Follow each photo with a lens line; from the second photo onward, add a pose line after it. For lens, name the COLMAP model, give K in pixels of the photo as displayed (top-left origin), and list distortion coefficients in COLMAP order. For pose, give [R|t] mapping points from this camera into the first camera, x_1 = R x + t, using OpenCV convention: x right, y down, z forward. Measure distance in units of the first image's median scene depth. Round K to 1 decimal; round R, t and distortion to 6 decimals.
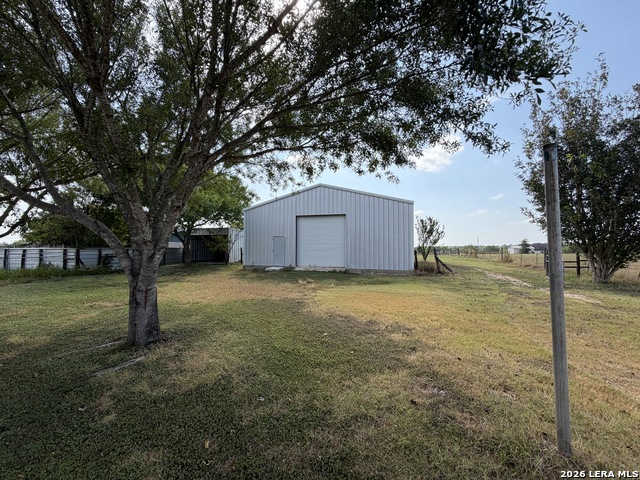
lens RADIAL K [[254.8, 0, 319.7], [0, 254.8, 238.9], [0, 0, 1]] dist [-0.000318, 0.000339]
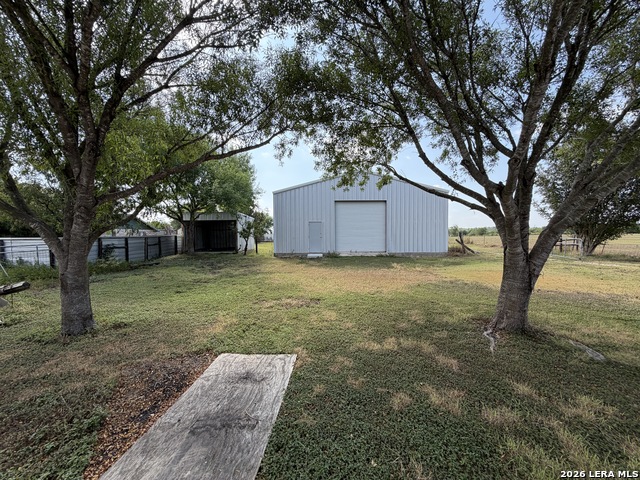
lens RADIAL K [[254.8, 0, 319.9], [0, 254.8, 239.4], [0, 0, 1]] dist [-0.000318, 0.000339]
pose [[0.949518, -0.019205, 0.313125, -0.479871], [-0.000122, 0.998102, 0.061584, -0.002761], [-0.313714, -0.058514, 0.947713, 0.090512]]
